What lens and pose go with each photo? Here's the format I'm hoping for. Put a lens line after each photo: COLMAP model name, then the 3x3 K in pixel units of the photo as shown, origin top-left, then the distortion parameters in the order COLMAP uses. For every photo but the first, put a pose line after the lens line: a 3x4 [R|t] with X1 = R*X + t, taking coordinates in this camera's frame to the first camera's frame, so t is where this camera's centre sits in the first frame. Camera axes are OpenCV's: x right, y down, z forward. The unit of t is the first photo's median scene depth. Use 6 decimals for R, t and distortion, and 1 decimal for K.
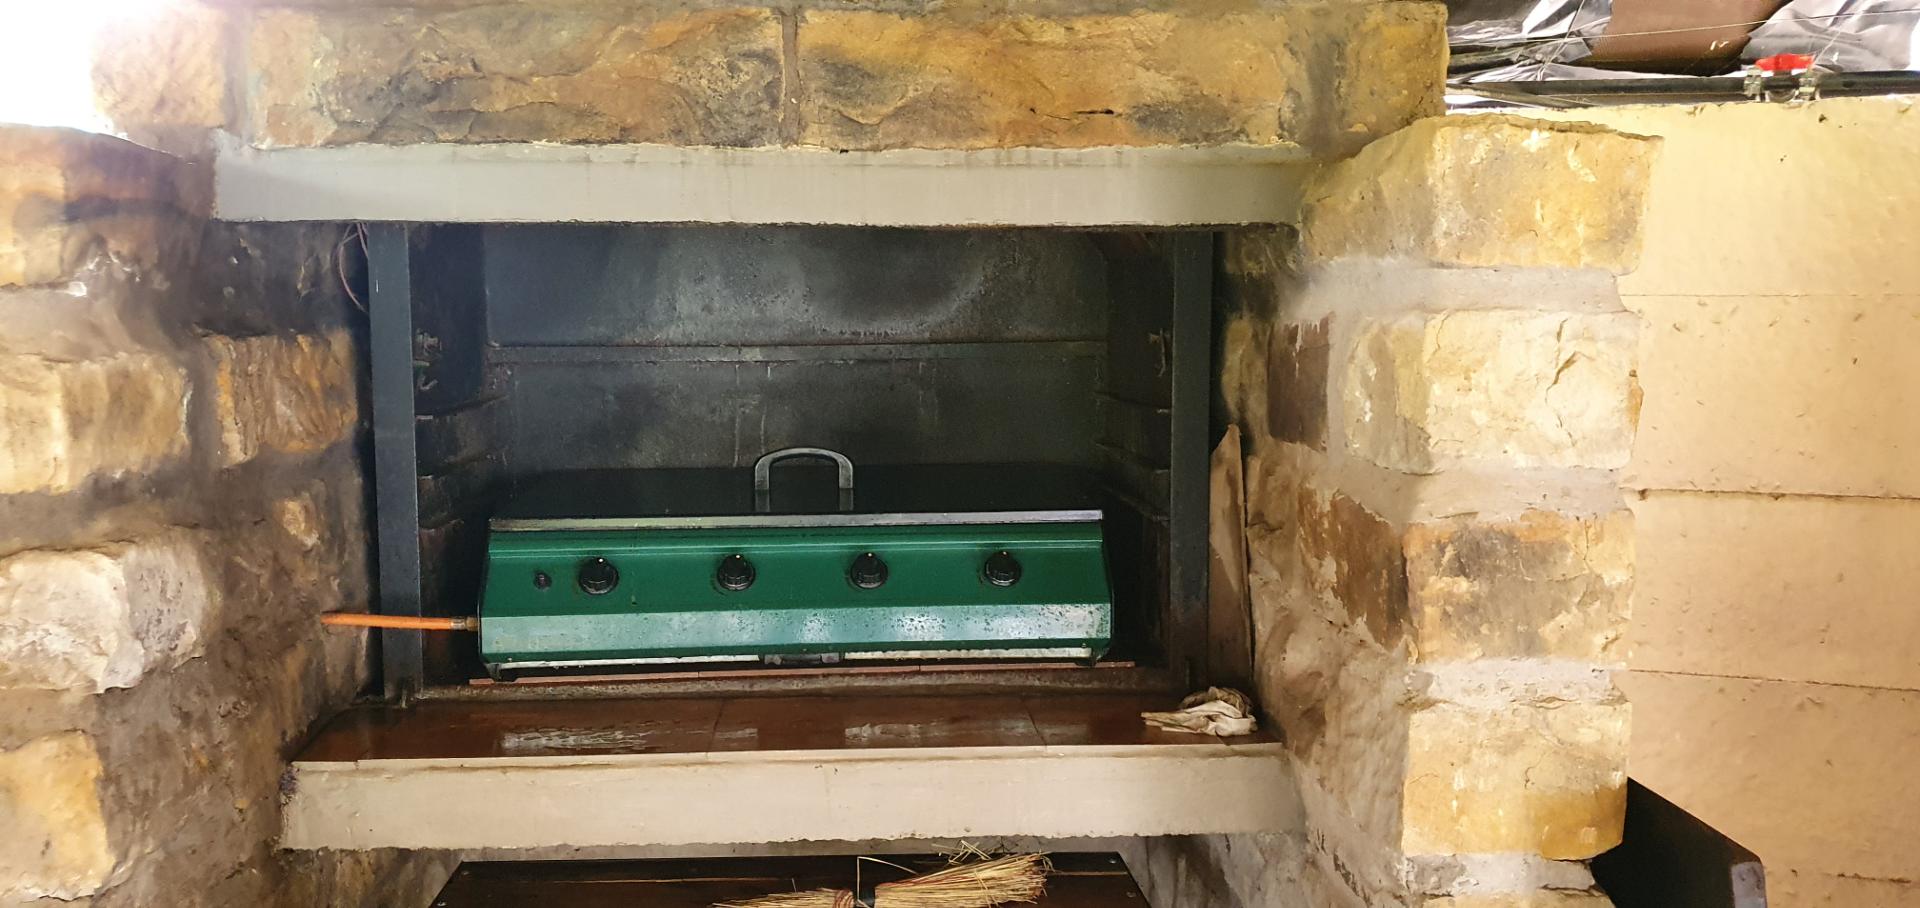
lens RADIAL K [[1470.9, 0, 960.0], [0, 1470.9, 454.0], [0, 0, 1]] dist [0.020407, -0.006730]
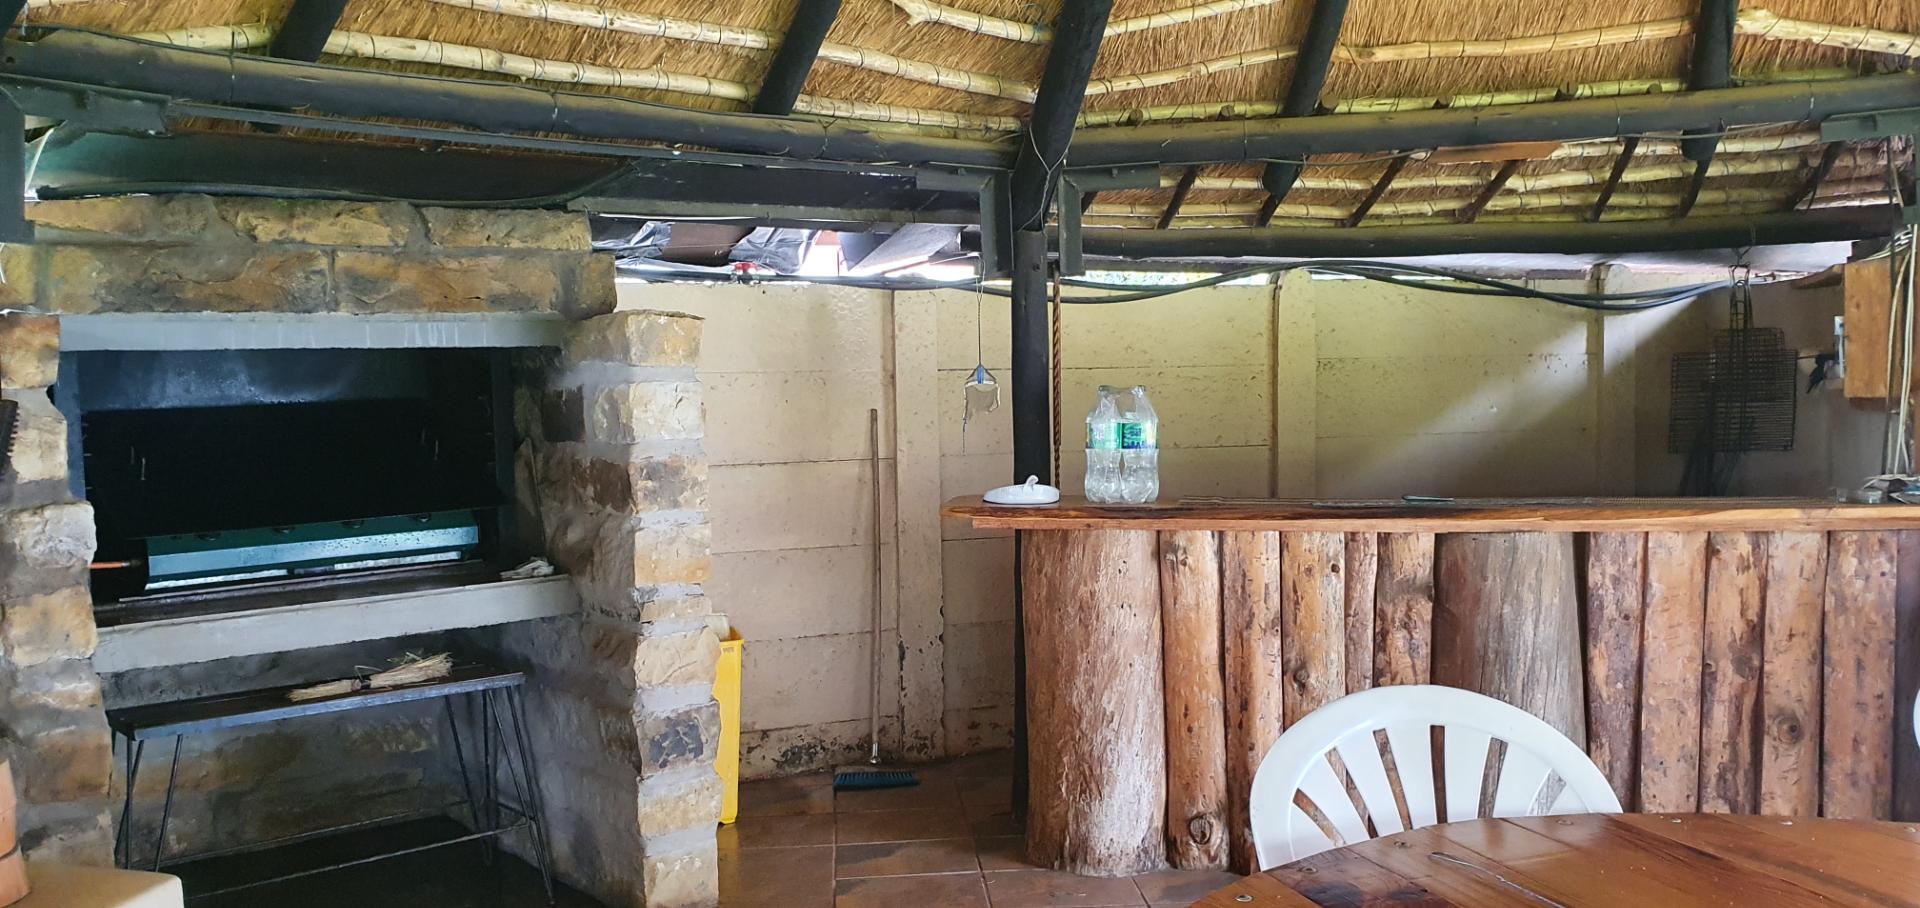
lens RADIAL K [[1338.2, 0, 960.0], [0, 1338.2, 454.0], [0, 0, 1]] dist [0.080255, -0.168789]
pose [[0.801986, -0.055025, 0.594804, -0.575361], [0.080861, 0.996583, -0.016834, 0.105981], [-0.591845, 0.061597, 0.803695, -1.139150]]
